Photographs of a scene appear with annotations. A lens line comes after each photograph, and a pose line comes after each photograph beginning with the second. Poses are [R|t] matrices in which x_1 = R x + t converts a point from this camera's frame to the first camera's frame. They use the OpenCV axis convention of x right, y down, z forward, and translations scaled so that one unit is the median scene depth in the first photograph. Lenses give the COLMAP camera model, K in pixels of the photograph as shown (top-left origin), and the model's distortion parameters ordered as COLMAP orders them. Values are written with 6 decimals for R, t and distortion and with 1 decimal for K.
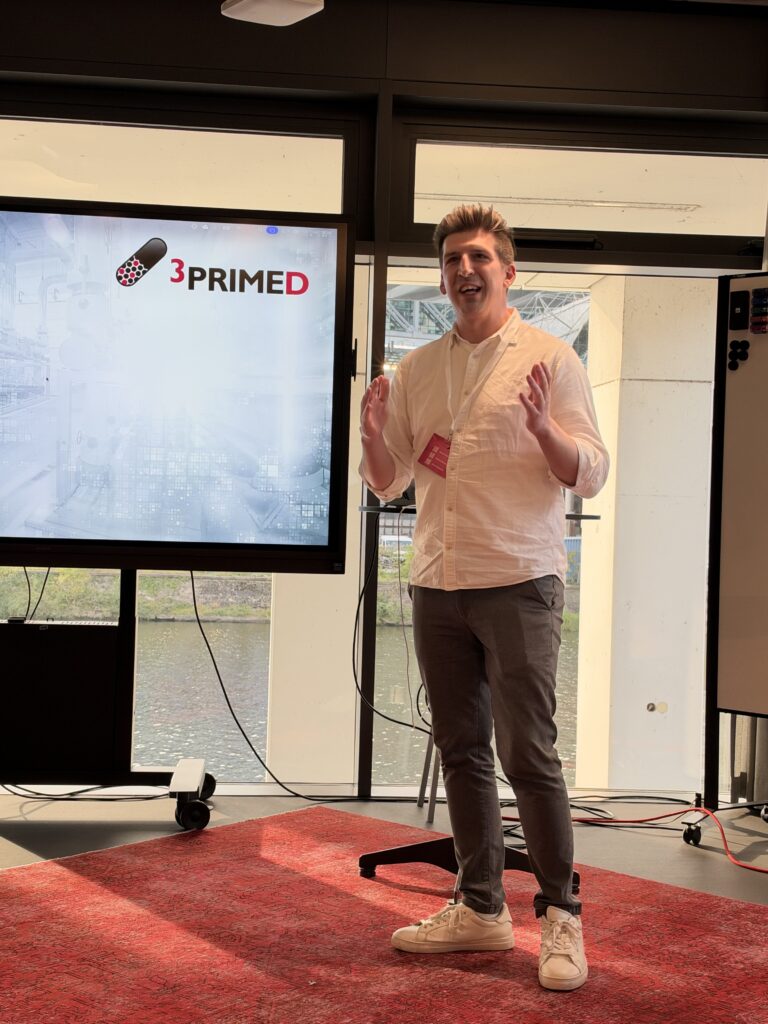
lens RADIAL K [[1528.8, 0, 382.1], [0, 1528.8, 523.6], [0, 0, 1]] dist [0.106315, 0.000000]
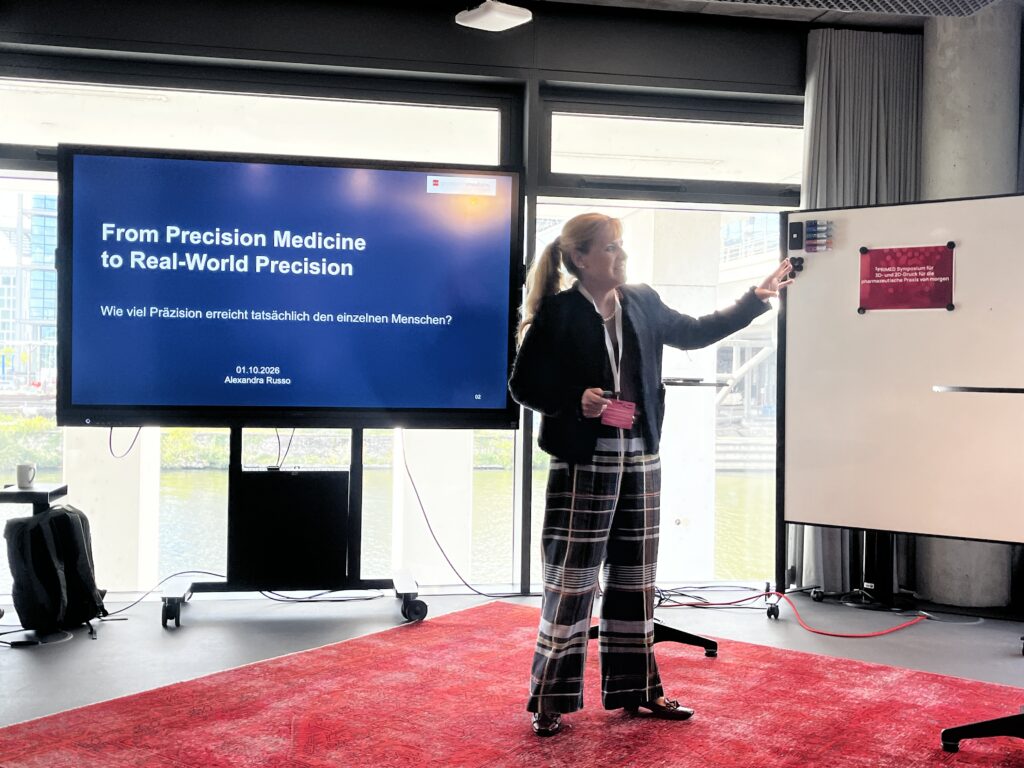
lens RADIAL K [[1134.4, 0, 515.4], [0, 1134.4, 378.3], [0, 0, 1]] dist [0.023988, 0.000000]
pose [[0.995432, -0.014311, 0.094393, -0.121773], [0.015428, 0.999819, -0.011107, -0.001326], [-0.094216, 0.012513, 0.995473, -0.003450]]
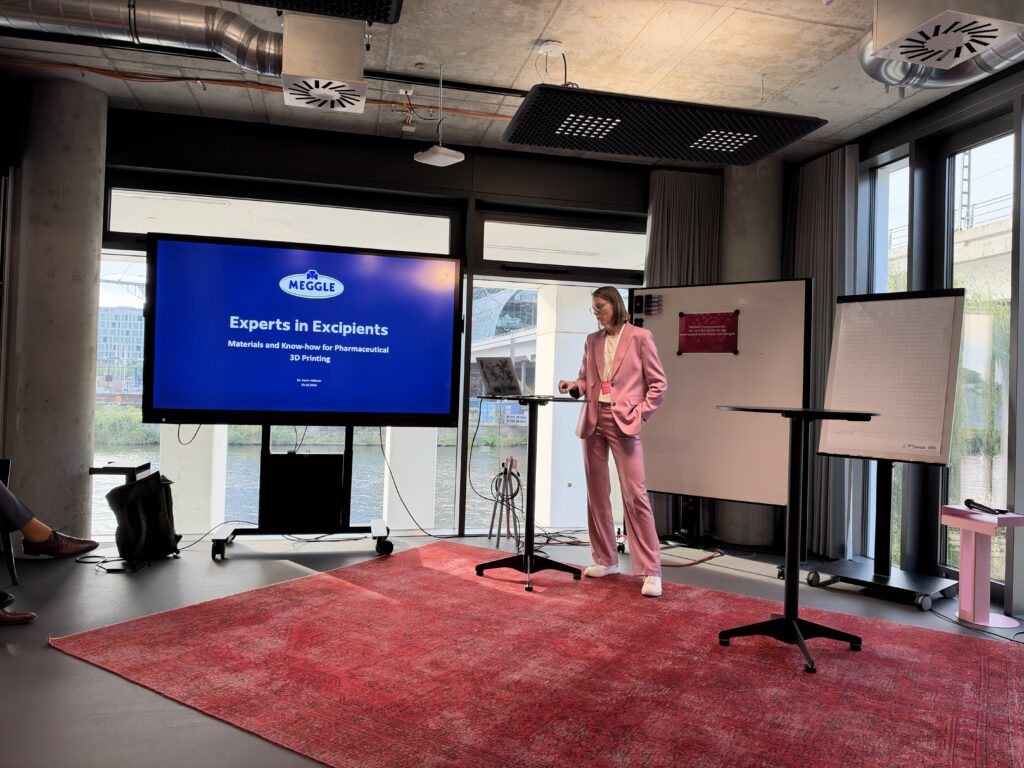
lens RADIAL K [[734.7, 0, 514.7], [0, 734.7, 380.9], [0, 0, 1]] dist [0.029138, -0.071009]
pose [[0.989260, 0.000959, 0.146167, -0.091840], [0.002056, 0.999788, -0.020479, -0.009886], [-0.146155, 0.020559, 0.989048, 0.009651]]
